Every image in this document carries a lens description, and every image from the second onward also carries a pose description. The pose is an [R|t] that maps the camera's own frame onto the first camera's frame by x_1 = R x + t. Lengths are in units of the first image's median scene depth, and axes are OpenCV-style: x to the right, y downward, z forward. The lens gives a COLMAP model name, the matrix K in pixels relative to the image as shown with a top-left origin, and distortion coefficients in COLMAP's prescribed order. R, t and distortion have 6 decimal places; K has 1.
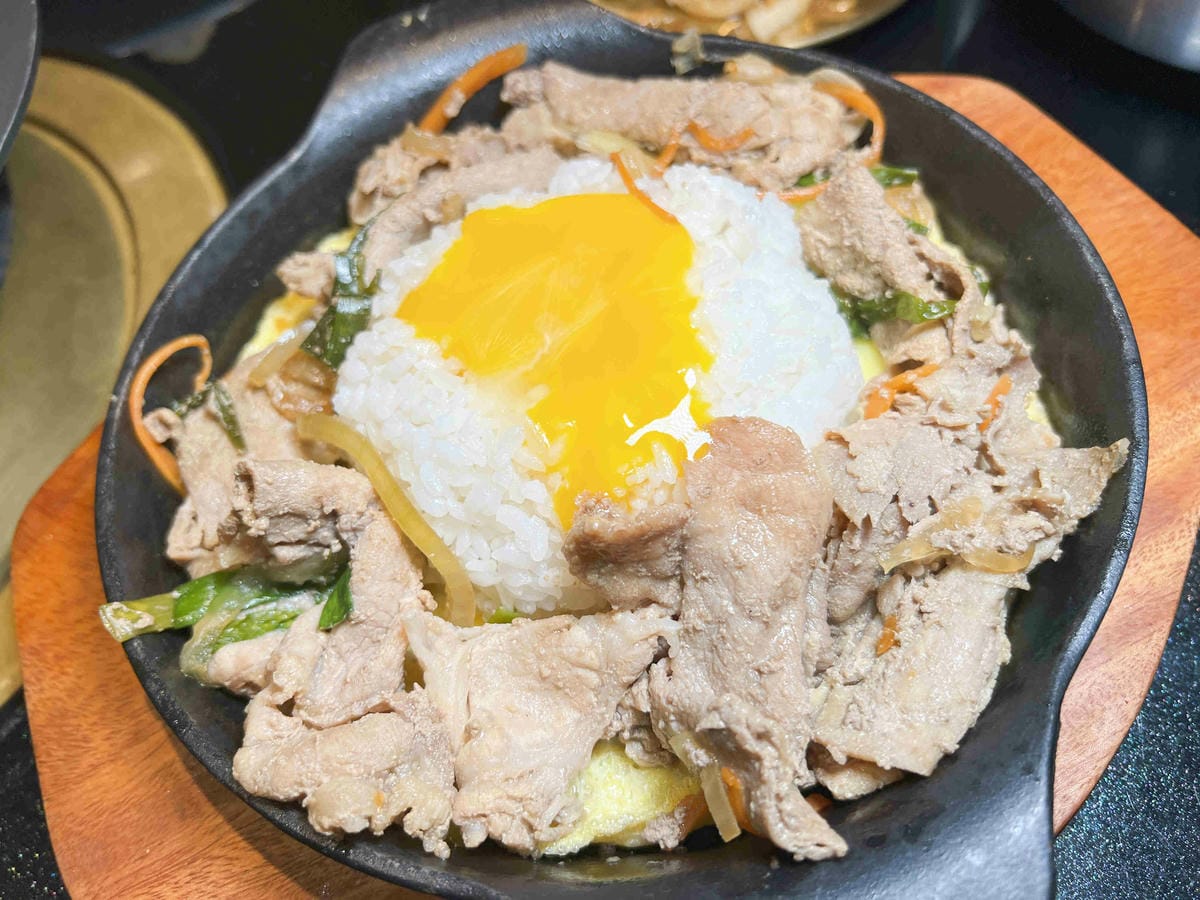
lens RADIAL K [[921.5, 0, 601.9], [0, 921.5, 424.5], [0, 0, 1]] dist [-0.006006, -0.007298]
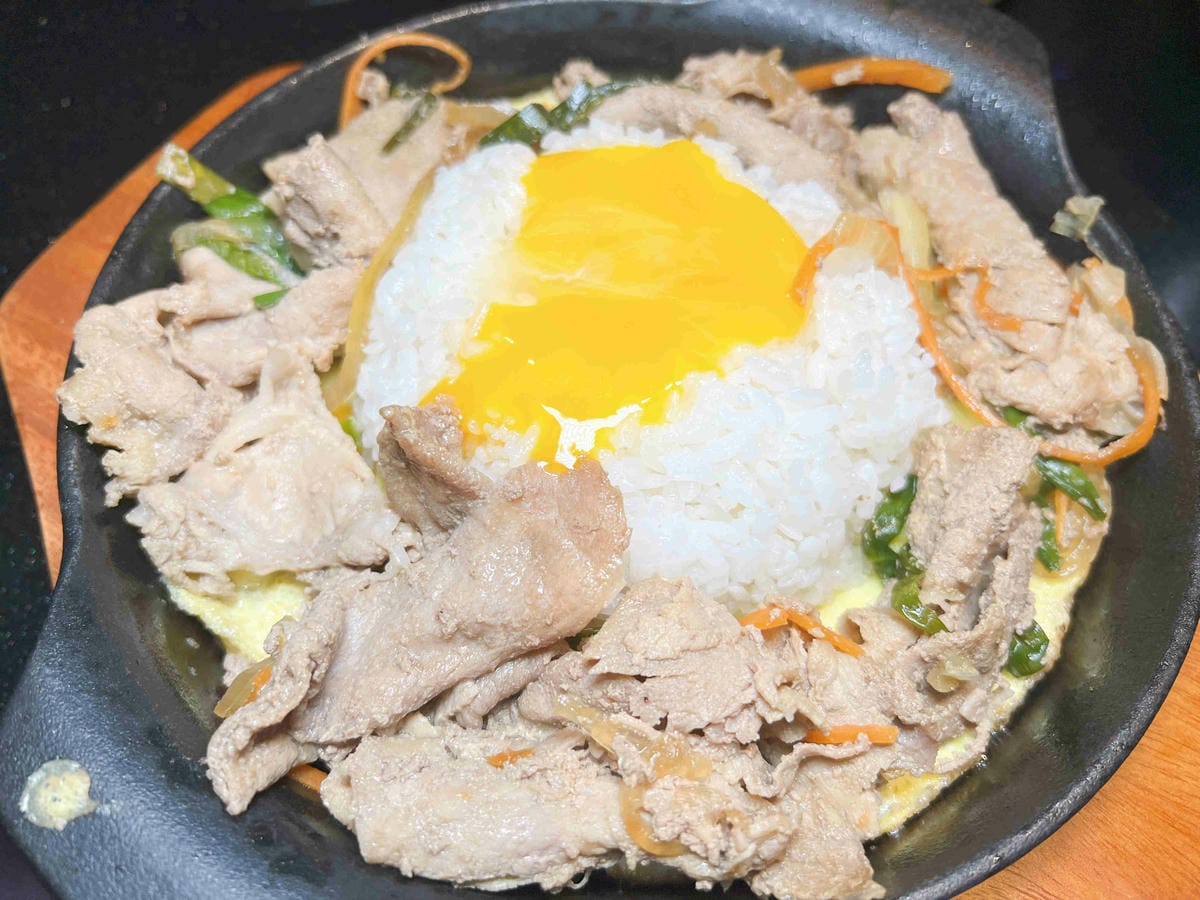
lens RADIAL K [[926.0, 0, 600.0], [0, 926.0, 450.0], [0, 0, 1]] dist [-0.032050, 0.034905]
pose [[0.571291, 0.774803, -0.270753, 0.335242], [-0.749049, 0.627041, 0.213880, -0.191569], [0.335488, 0.080619, 0.938588, 0.155484]]
